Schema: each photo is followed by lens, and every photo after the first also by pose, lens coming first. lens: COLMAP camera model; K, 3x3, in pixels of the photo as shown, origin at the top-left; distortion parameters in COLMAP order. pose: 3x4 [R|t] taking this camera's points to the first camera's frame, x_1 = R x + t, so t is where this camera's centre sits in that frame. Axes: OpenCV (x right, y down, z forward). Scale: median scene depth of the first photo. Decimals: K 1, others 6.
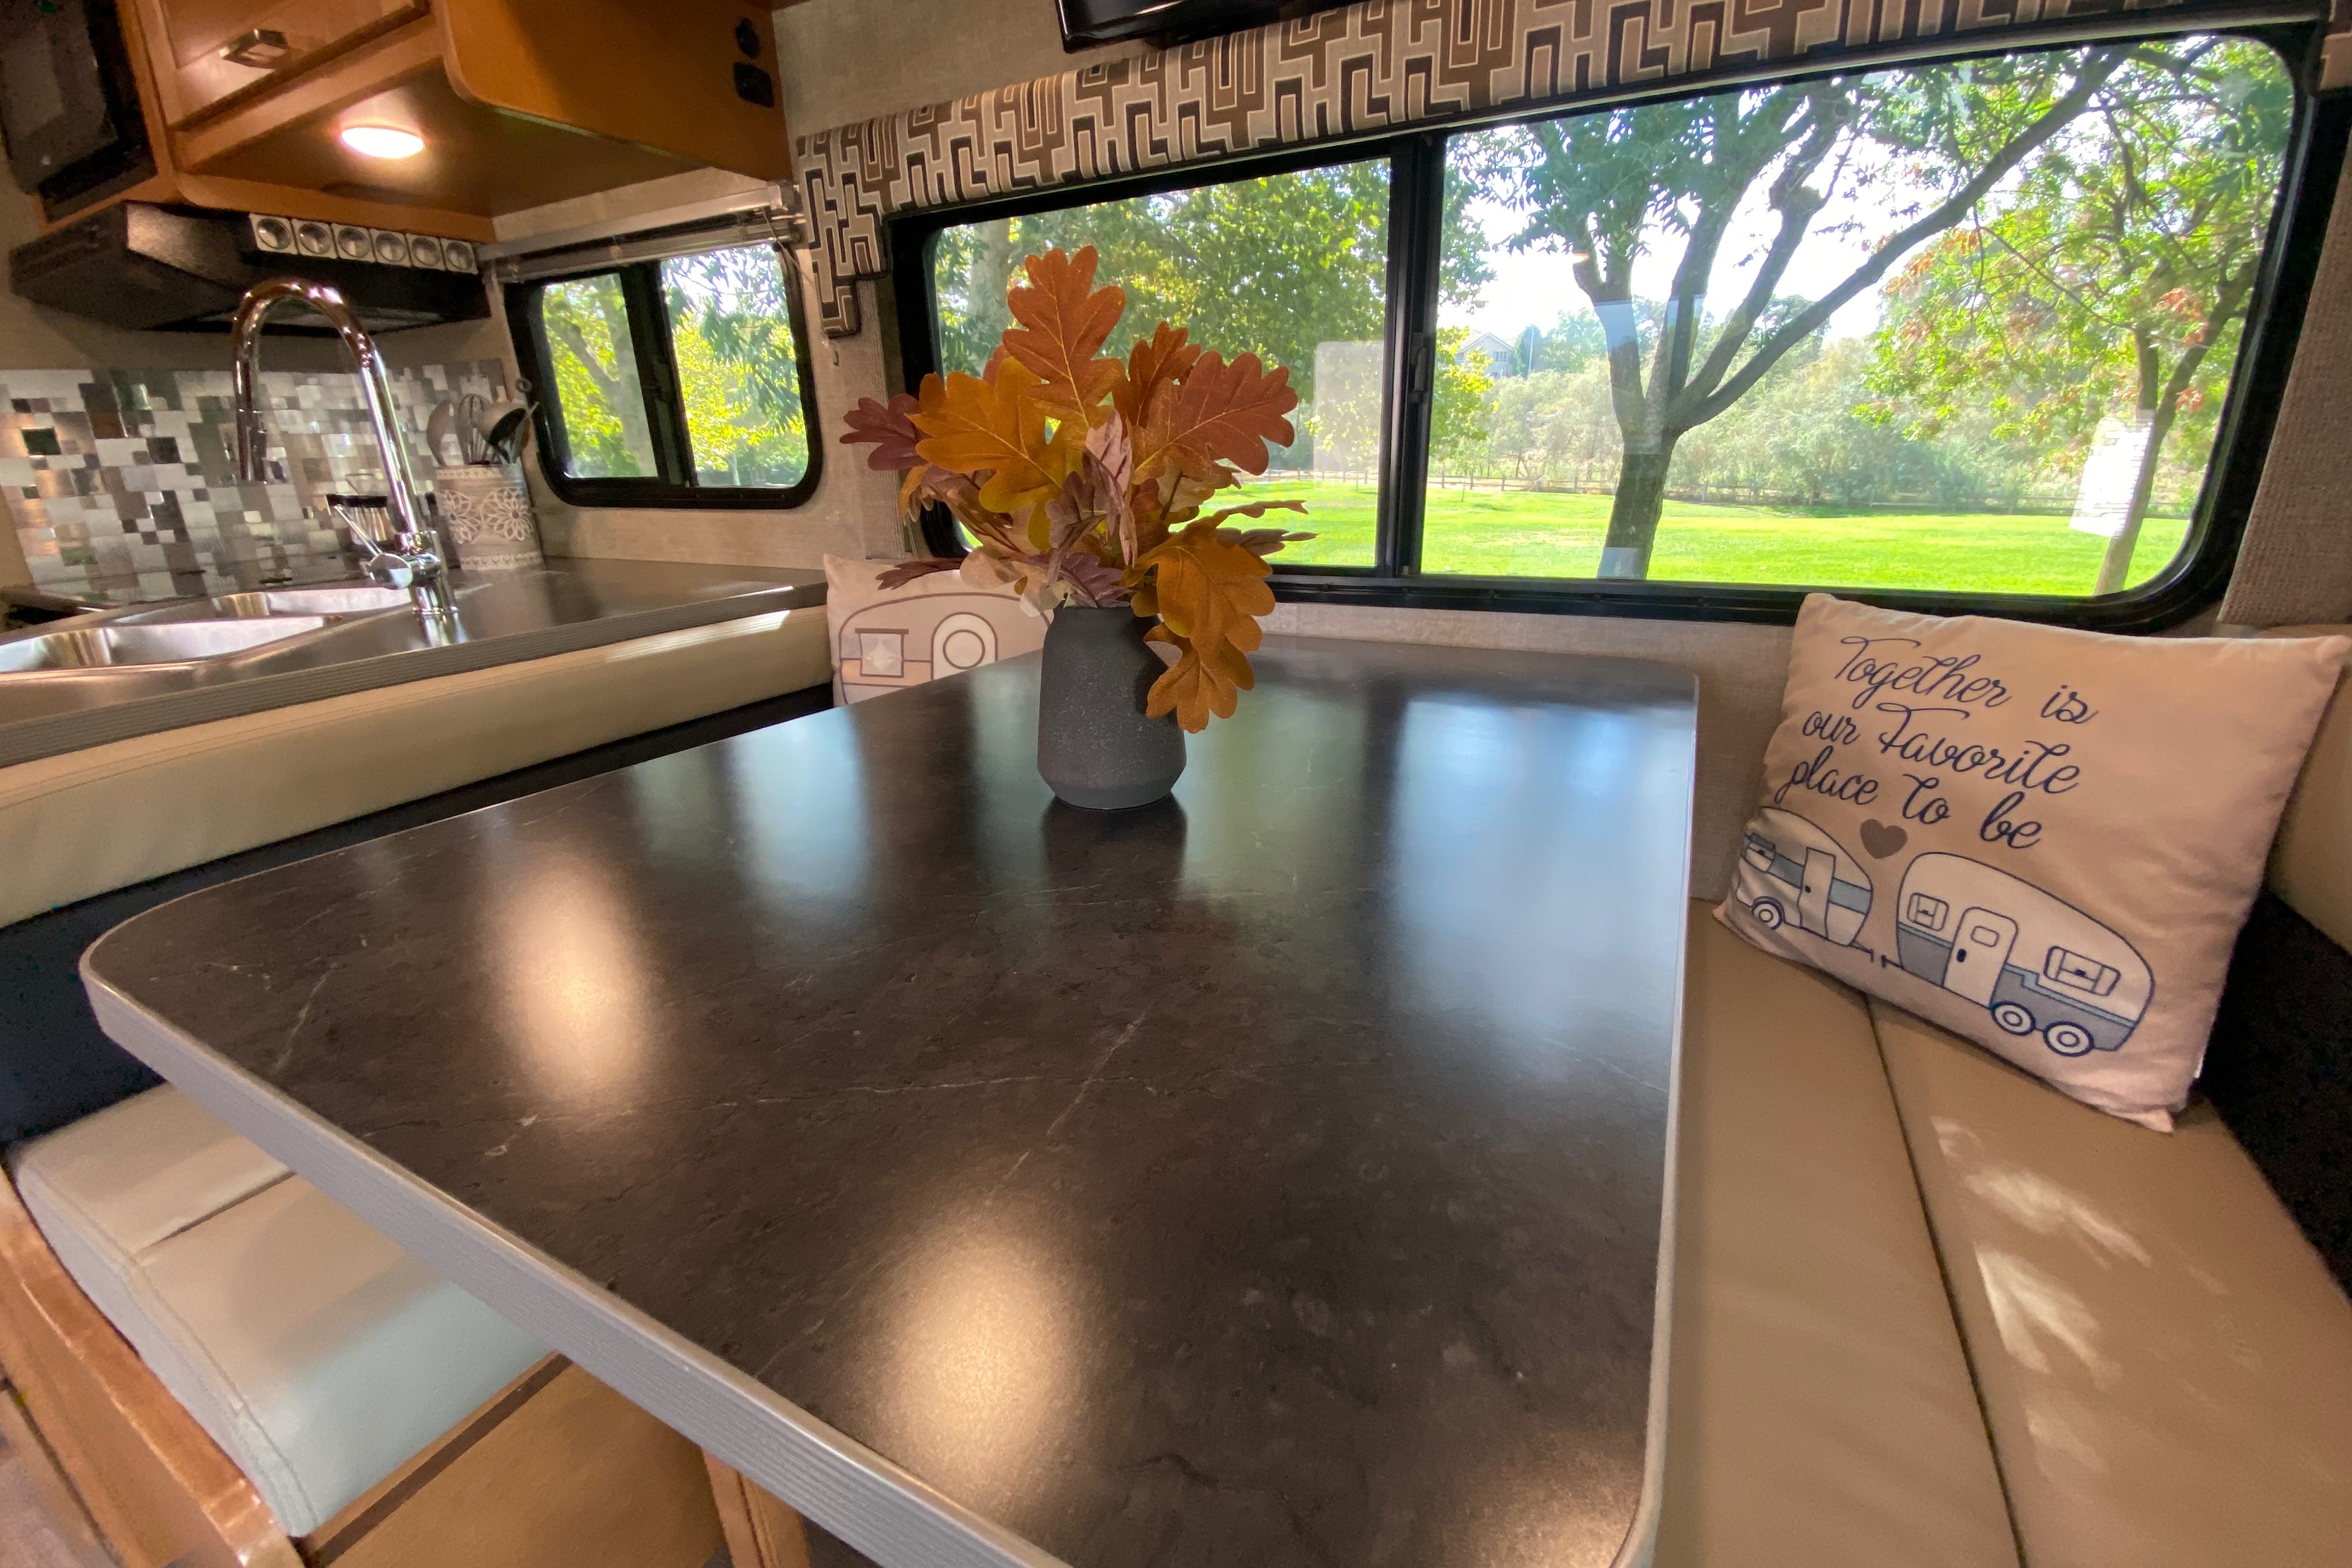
lens RADIAL K [[944.0, 0, 1172.0], [0, 944.0, 793.9], [0, 0, 1]] dist [-0.009660, -0.001894]
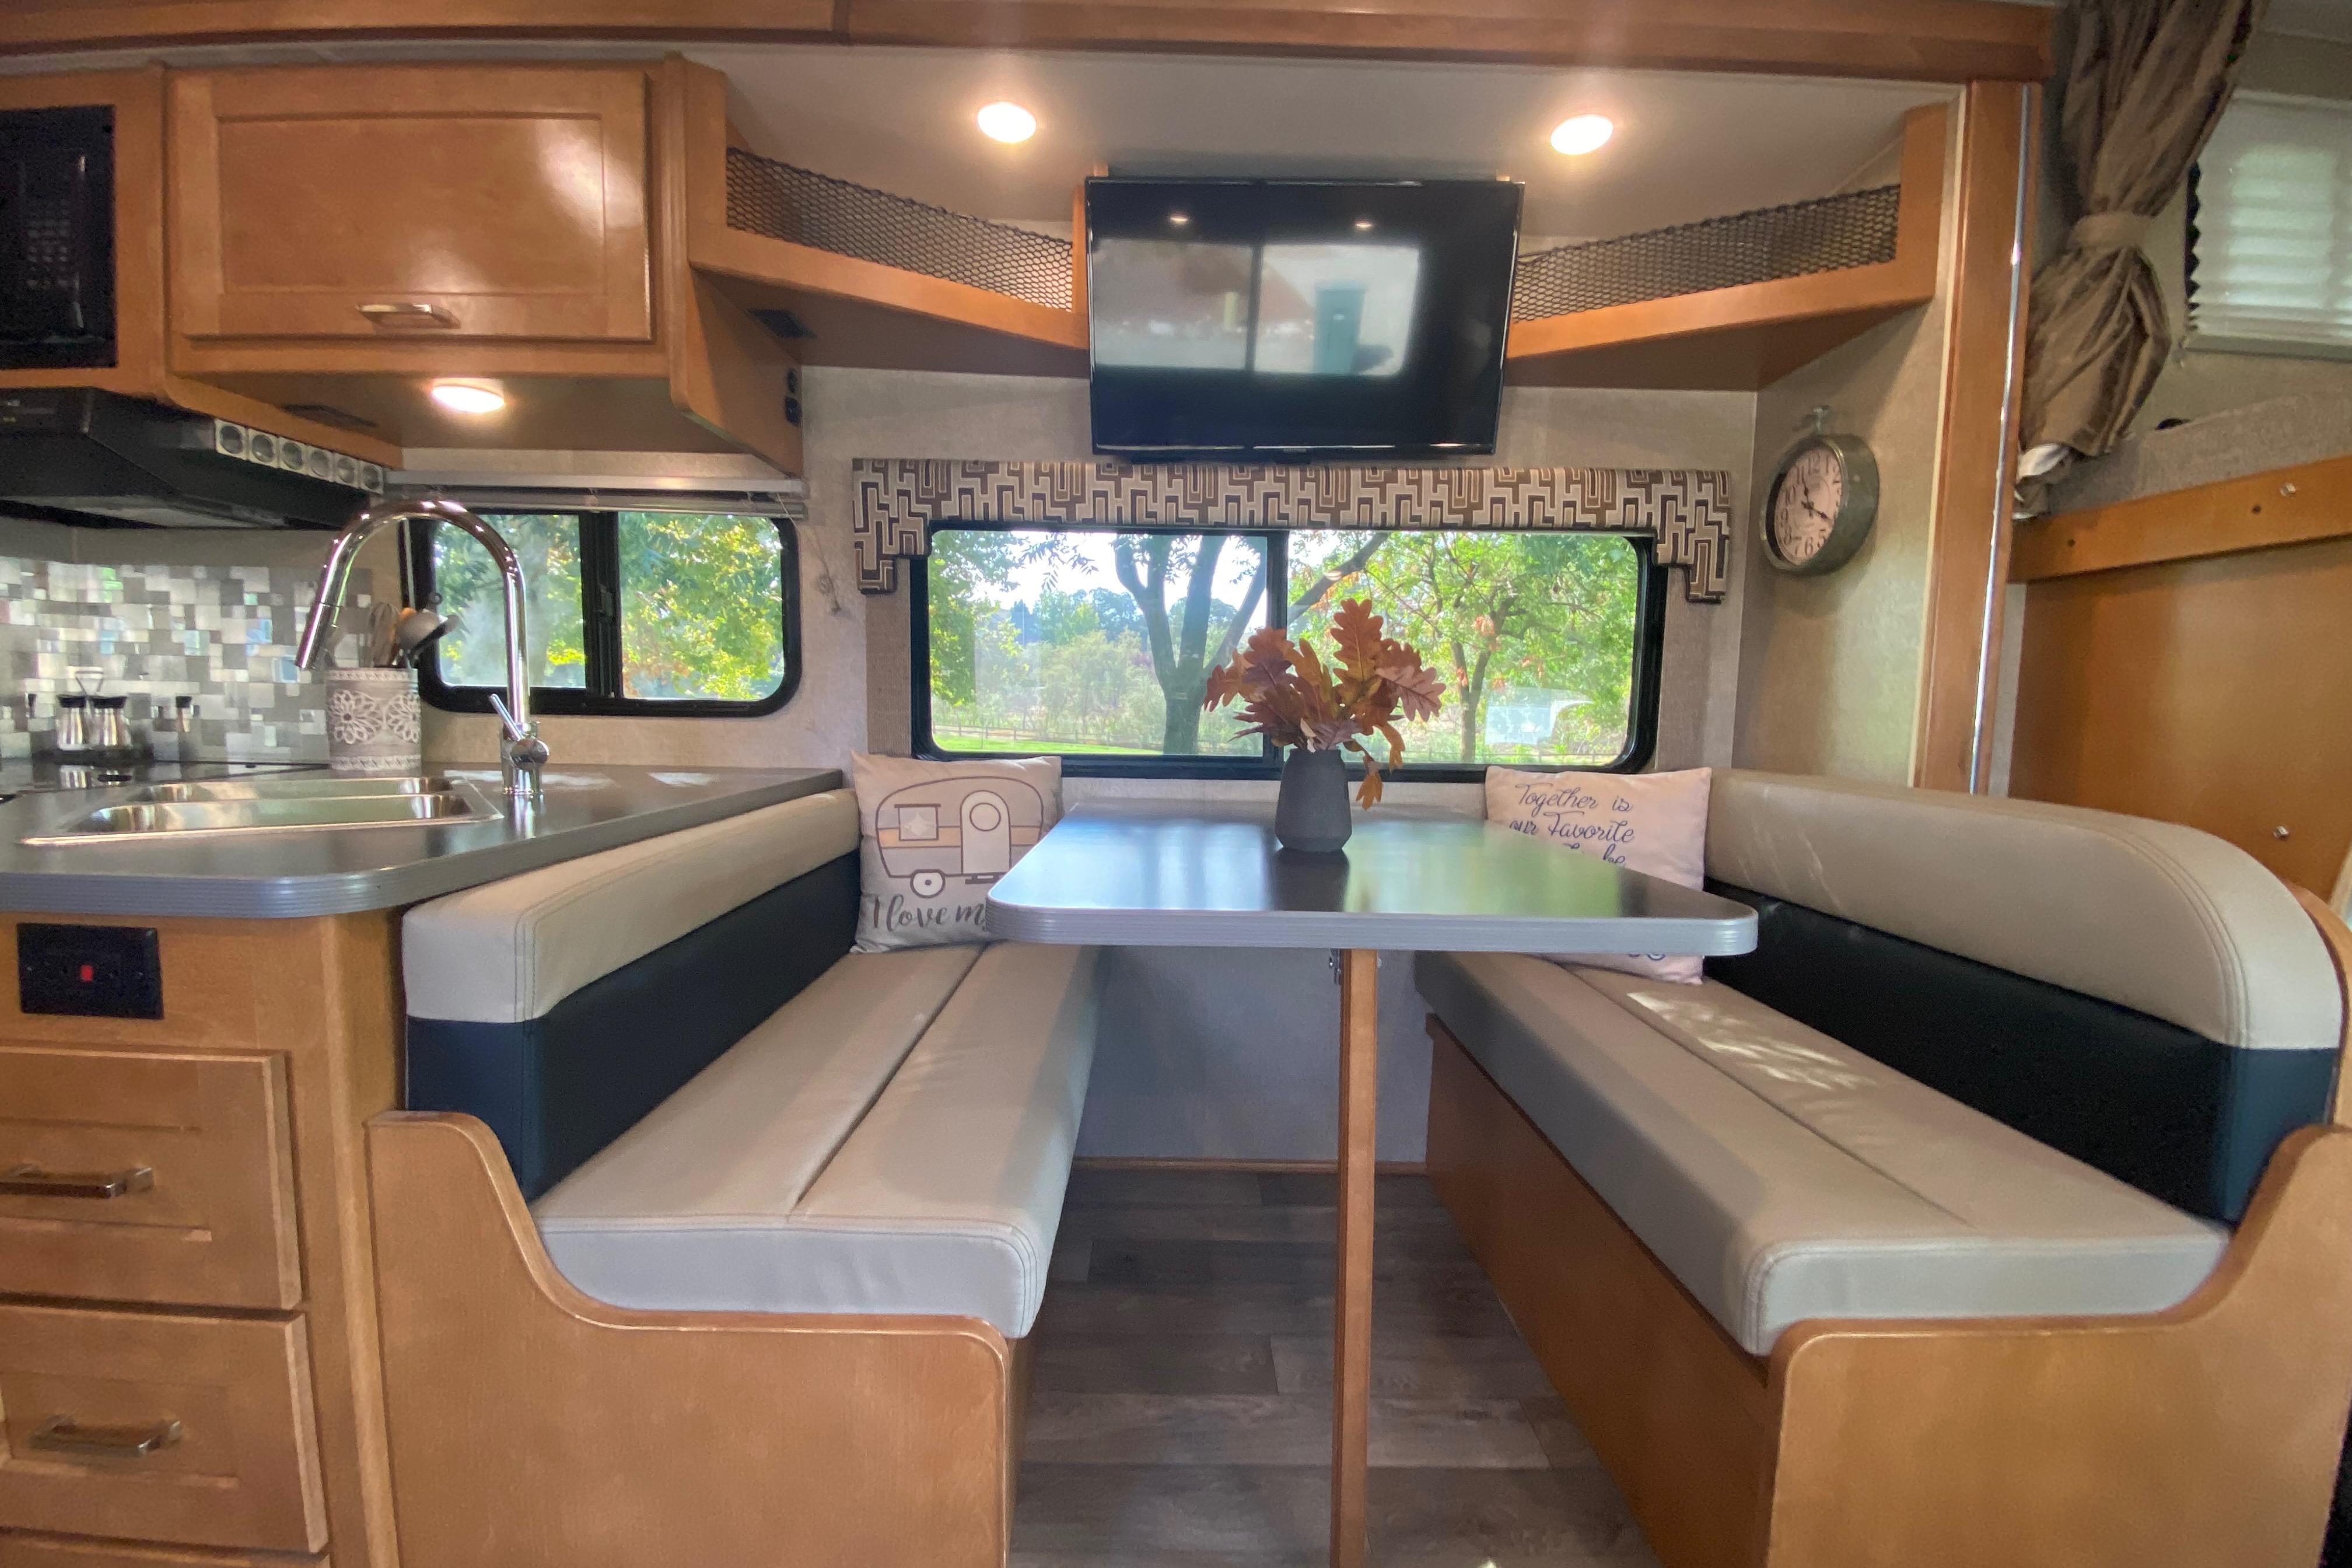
lens RADIAL K [[944.0, 0, 1166.7], [0, 944.0, 784.0], [0, 0, 1]] dist [-0.009660, -0.001894]
pose [[0.881241, -0.003842, 0.472651, -0.702294], [0.127577, 0.964787, -0.230022, 0.155812], [-0.455124, 0.263004, 0.850700, -0.294104]]
